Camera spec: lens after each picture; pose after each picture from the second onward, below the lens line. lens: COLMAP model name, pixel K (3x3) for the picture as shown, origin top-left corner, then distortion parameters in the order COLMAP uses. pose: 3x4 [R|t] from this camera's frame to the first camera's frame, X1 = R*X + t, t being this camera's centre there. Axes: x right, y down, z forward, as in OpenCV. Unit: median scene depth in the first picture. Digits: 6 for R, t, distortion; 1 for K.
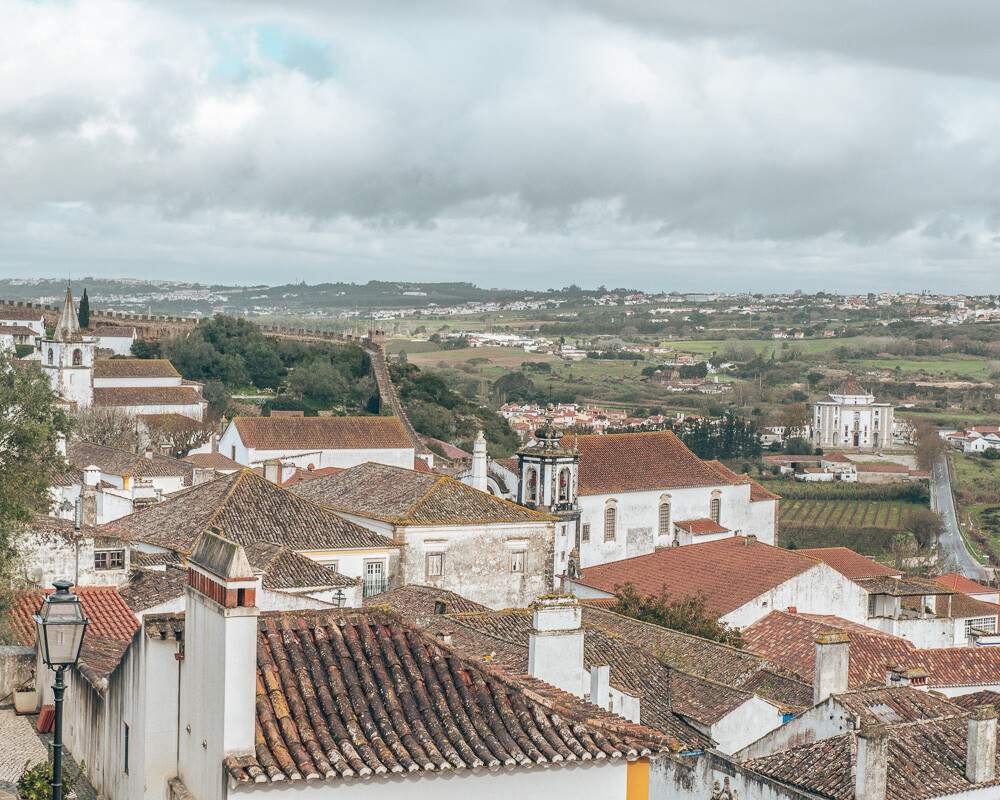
lens RADIAL K [[1812.0, 0, 500.7], [0, 1812.0, 405.1], [0, 0, 1]] dist [-0.084093, 0.000000]
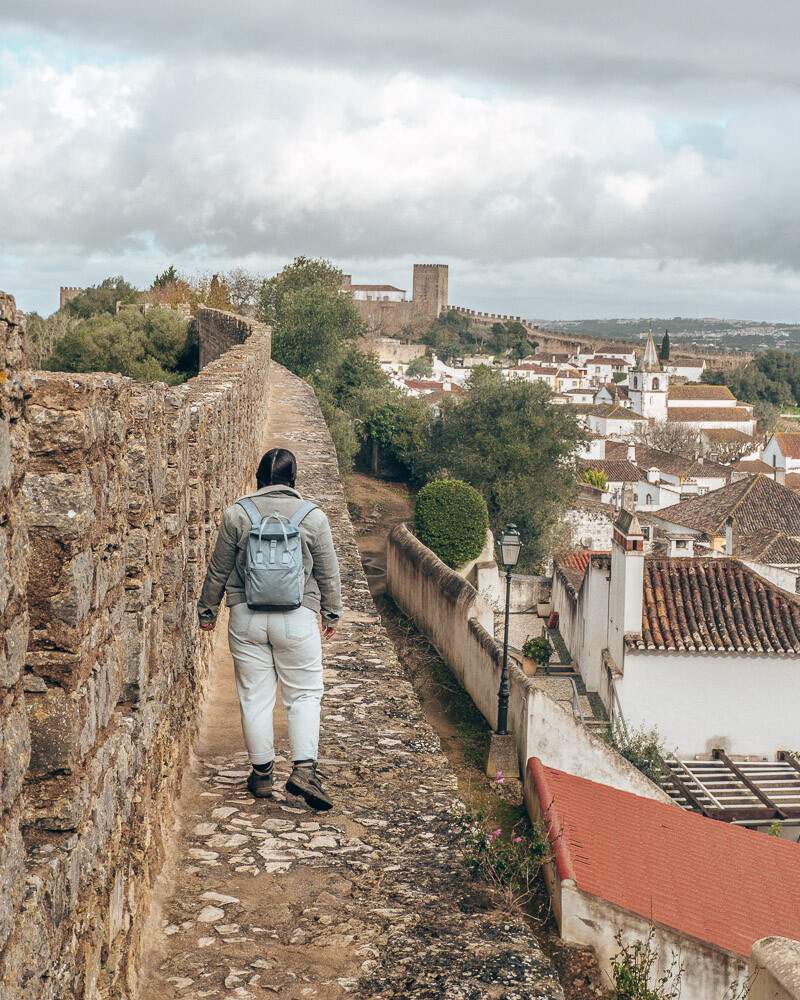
lens RADIAL K [[2132.9, 0, 399.9], [0, 2132.9, 499.2], [0, 0, 1]] dist [-0.039340, 0.000000]
pose [[0.904613, 0.036474, -0.424670, 0.333501], [-0.015475, 0.998486, 0.052792, -0.028520], [0.425952, -0.041185, 0.903808, -0.617439]]
